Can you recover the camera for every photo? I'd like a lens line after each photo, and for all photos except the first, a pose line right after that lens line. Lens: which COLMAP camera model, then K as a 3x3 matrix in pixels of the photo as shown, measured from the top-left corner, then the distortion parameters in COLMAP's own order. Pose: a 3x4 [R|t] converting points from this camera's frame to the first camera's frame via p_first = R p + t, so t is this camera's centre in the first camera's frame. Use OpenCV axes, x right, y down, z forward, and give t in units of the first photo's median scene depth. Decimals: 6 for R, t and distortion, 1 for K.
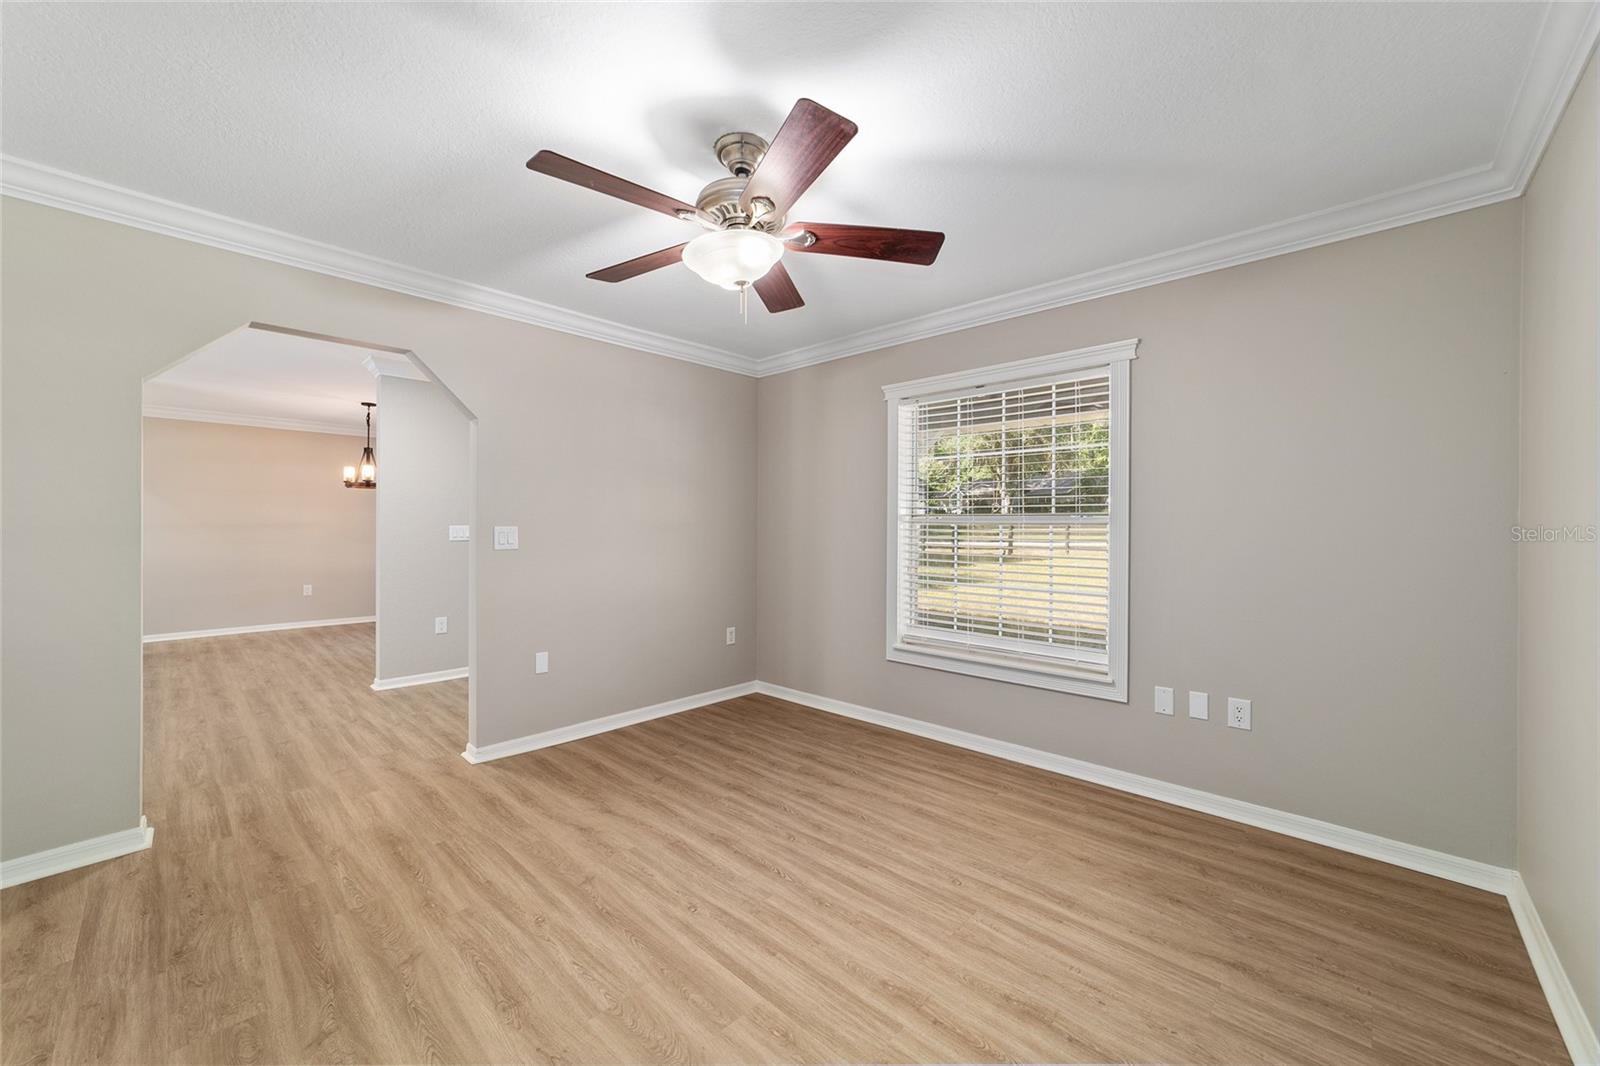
lens RADIAL K [[614.8, 0, 794.5], [0, 614.8, 525.8], [0, 0, 1]] dist [-0.015740, 0.006721]
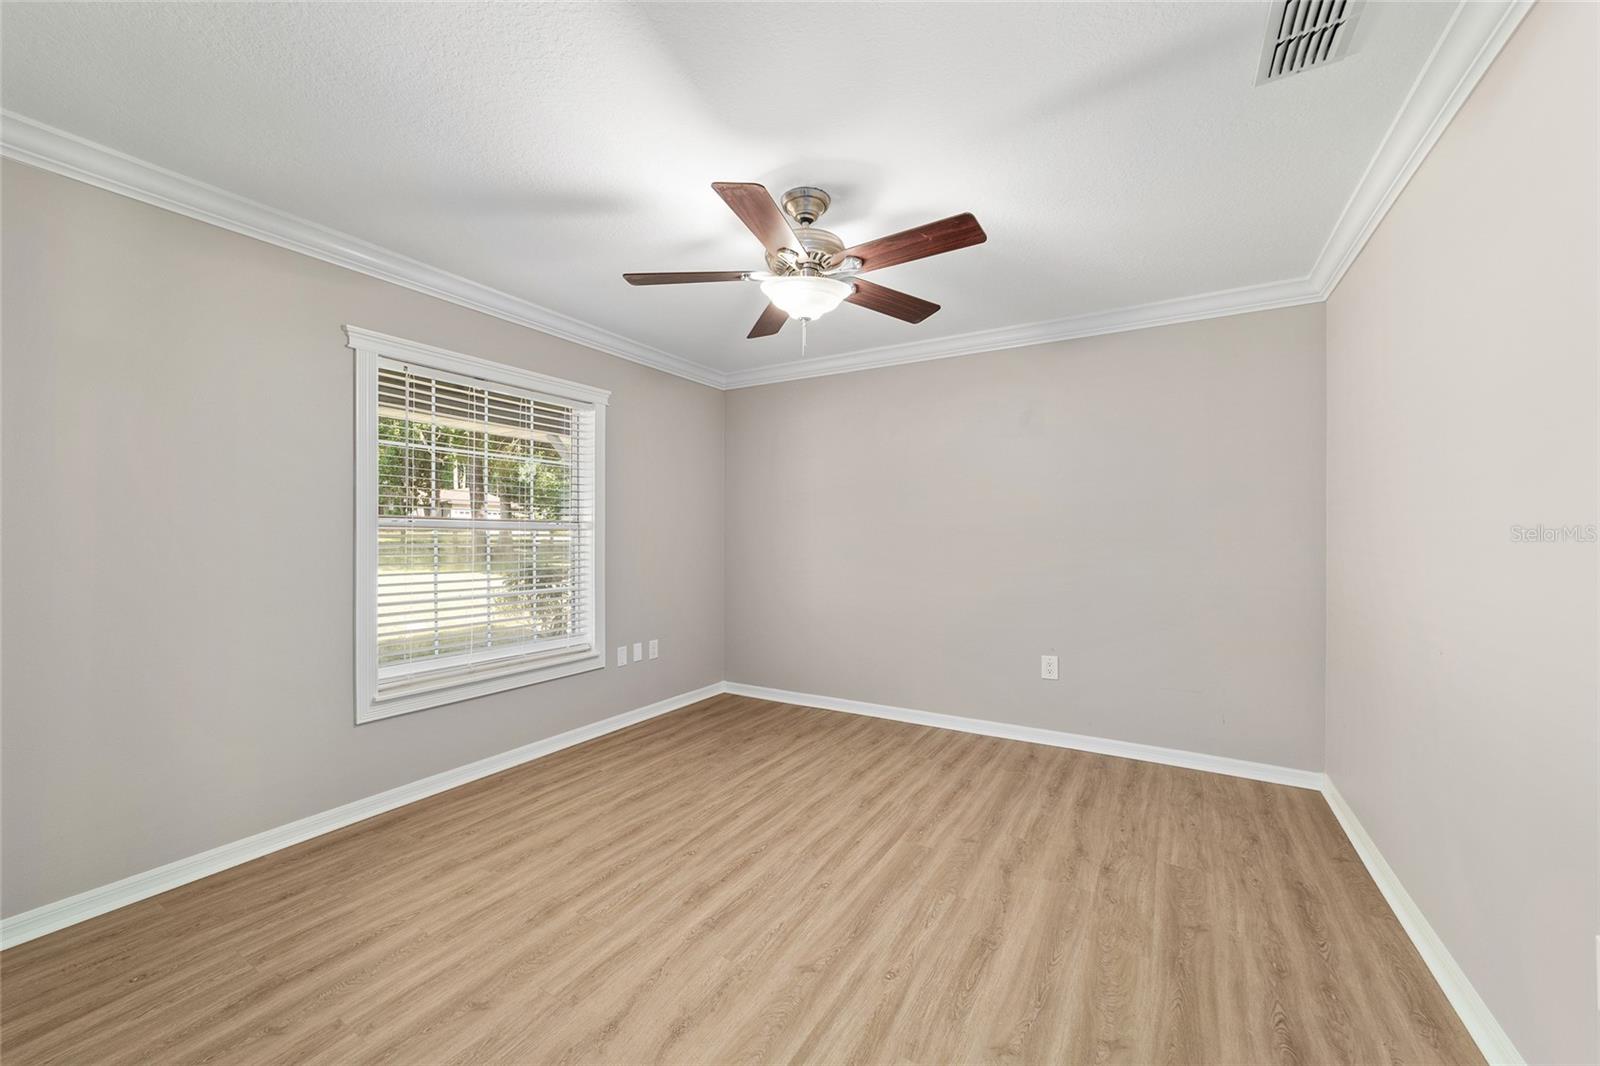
lens RADIAL K [[614.8, 0, 806.9], [0, 614.8, 535.4], [0, 0, 1]] dist [-0.015740, 0.006721]
pose [[-0.230601, -0.004529, 0.973038, -0.988282], [-0.007334, 0.999969, 0.002916, 0.000938], [-0.973021, -0.006464, -0.230627, 1.046215]]
